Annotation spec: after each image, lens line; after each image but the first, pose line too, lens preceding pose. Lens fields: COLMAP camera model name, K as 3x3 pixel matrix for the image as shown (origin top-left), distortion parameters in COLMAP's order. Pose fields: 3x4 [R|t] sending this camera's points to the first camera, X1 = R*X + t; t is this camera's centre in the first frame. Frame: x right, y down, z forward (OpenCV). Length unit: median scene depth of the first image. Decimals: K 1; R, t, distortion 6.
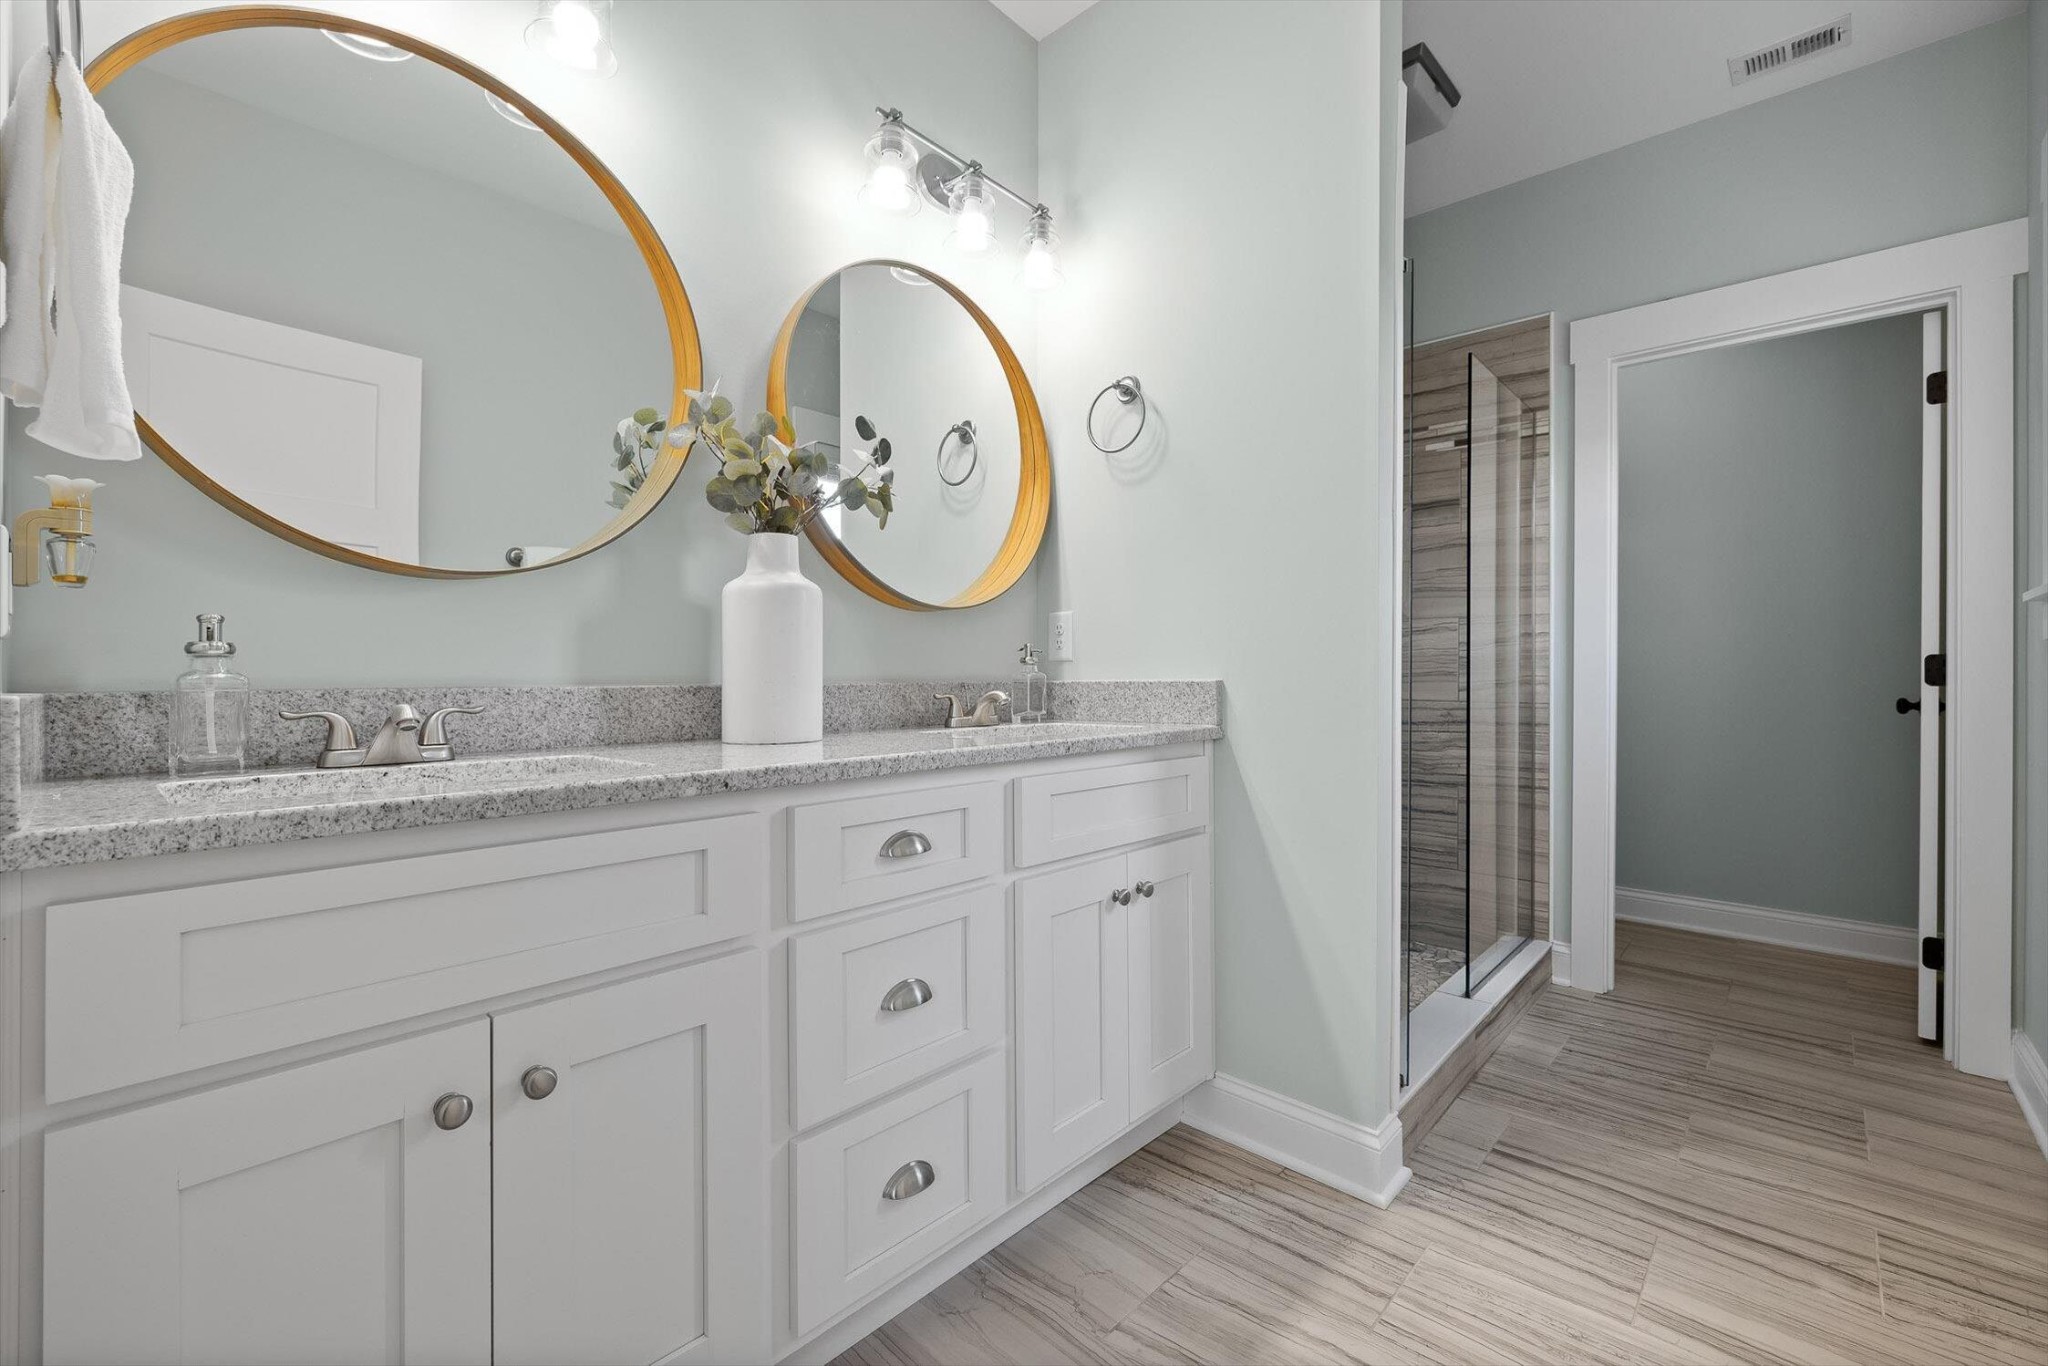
lens RADIAL K [[870.2, 0, 1024.9], [0, 870.2, 683.0], [0, 0, 1]] dist [0.004177, -0.000844]
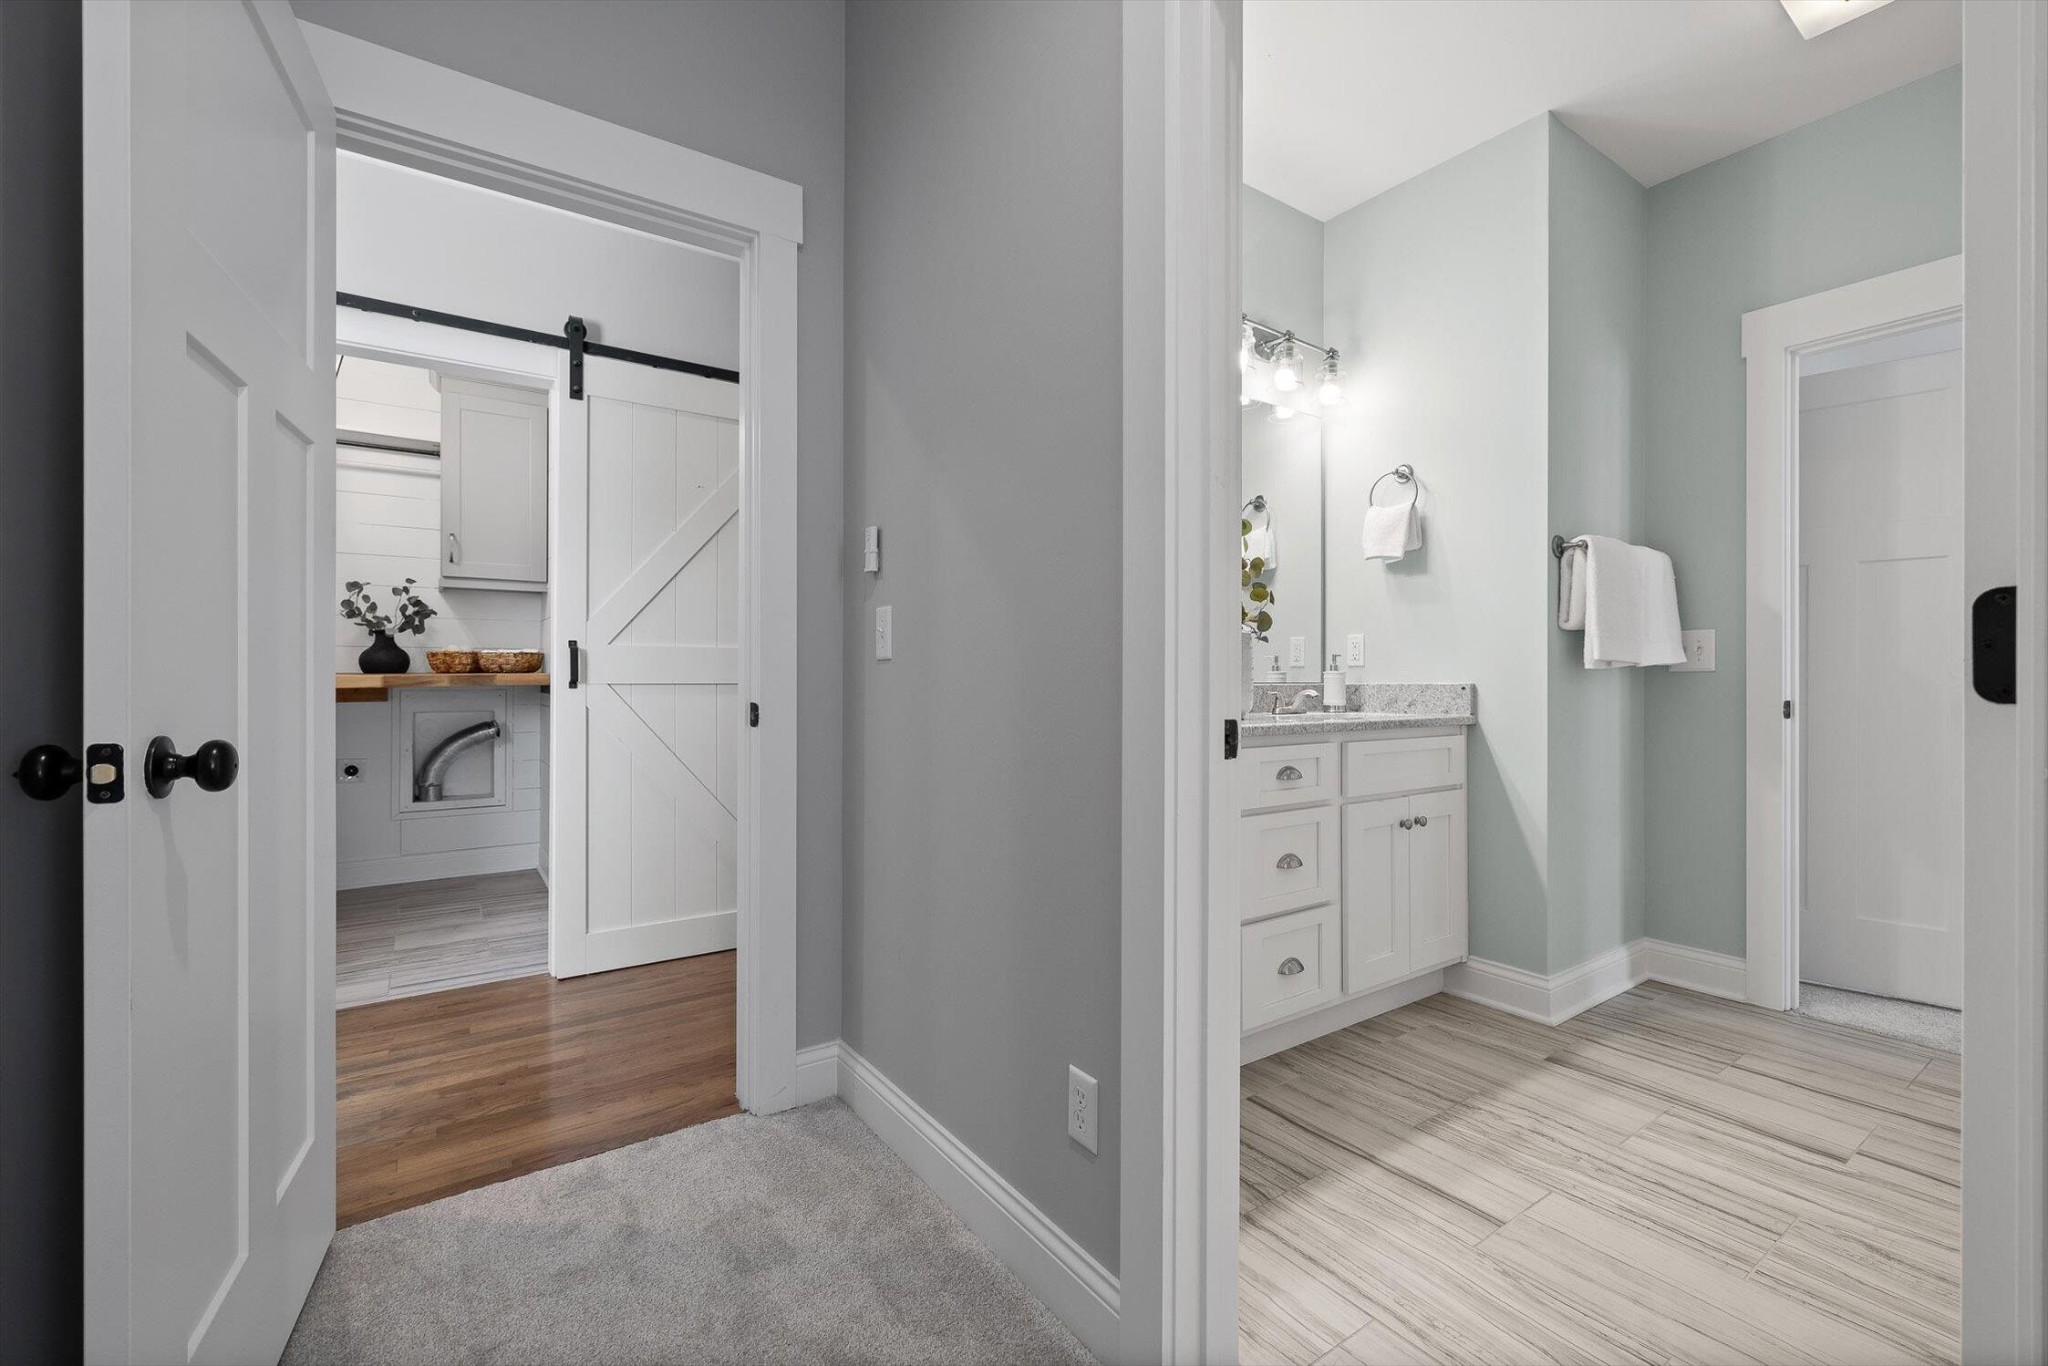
lens RADIAL K [[870.2, 0, 1022.3], [0, 870.2, 686.4], [0, 0, 1]] dist [0.004177, -0.000844]
pose [[0.977748, 0.002764, -0.209763, -0.212846], [-0.004005, 0.999977, -0.005490, 0.013537], [0.209743, 0.006208, 0.977737, -0.599351]]
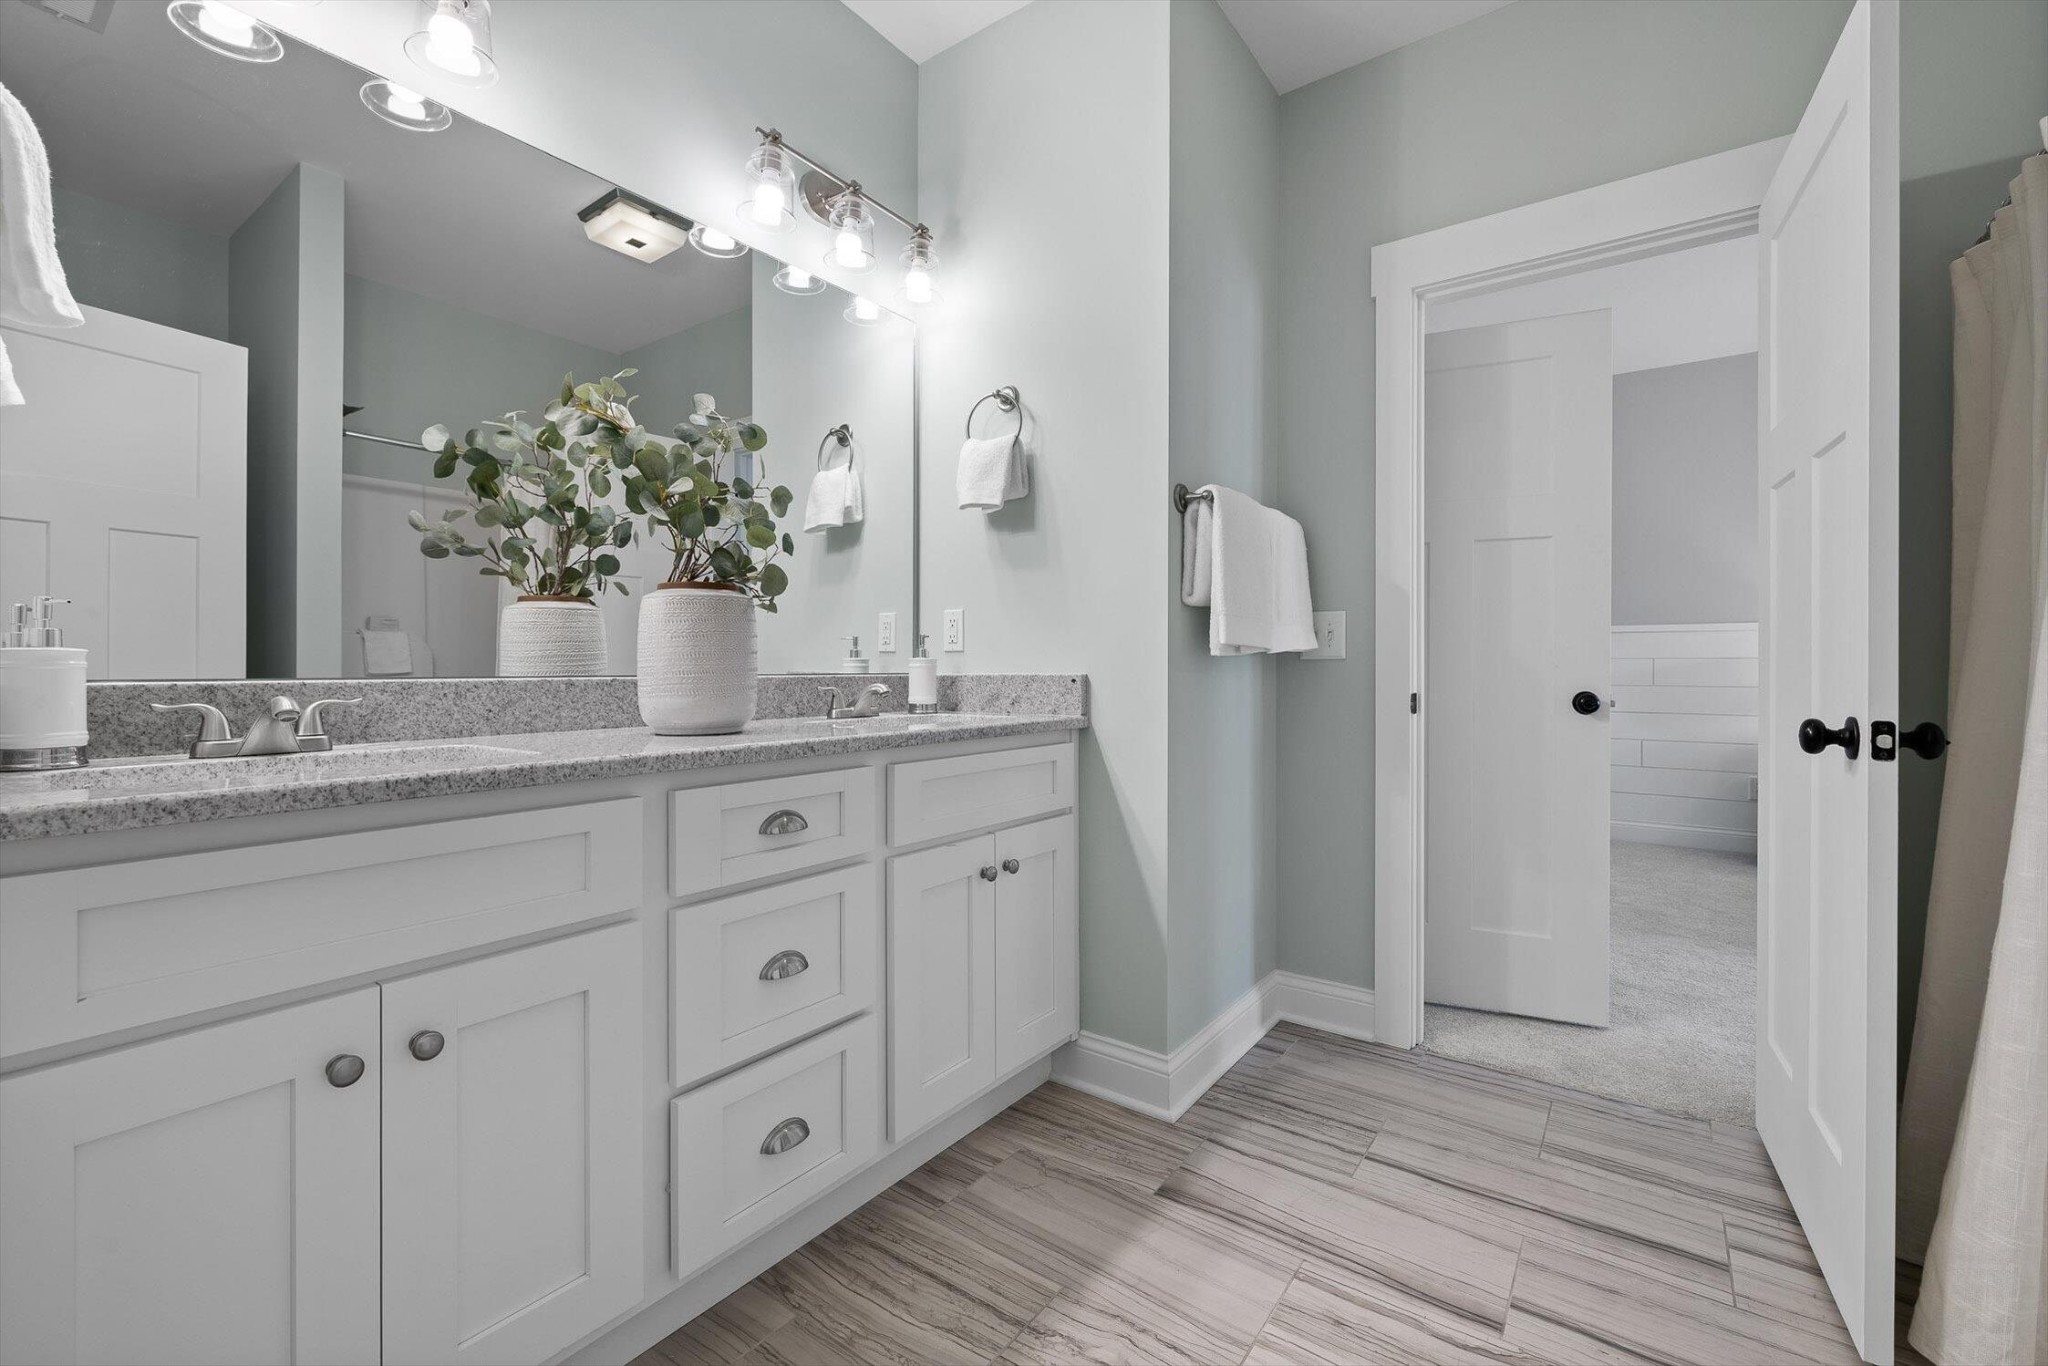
lens RADIAL K [[870.2, 0, 1028.6], [0, 870.2, 680.9], [0, 0, 1]] dist [0.004177, -0.000844]
pose [[0.992454, 0.000011, 0.122621, 0.024577], [-0.000348, 0.999996, 0.002729, 0.002027], [-0.122620, -0.002751, 0.992450, -0.080075]]
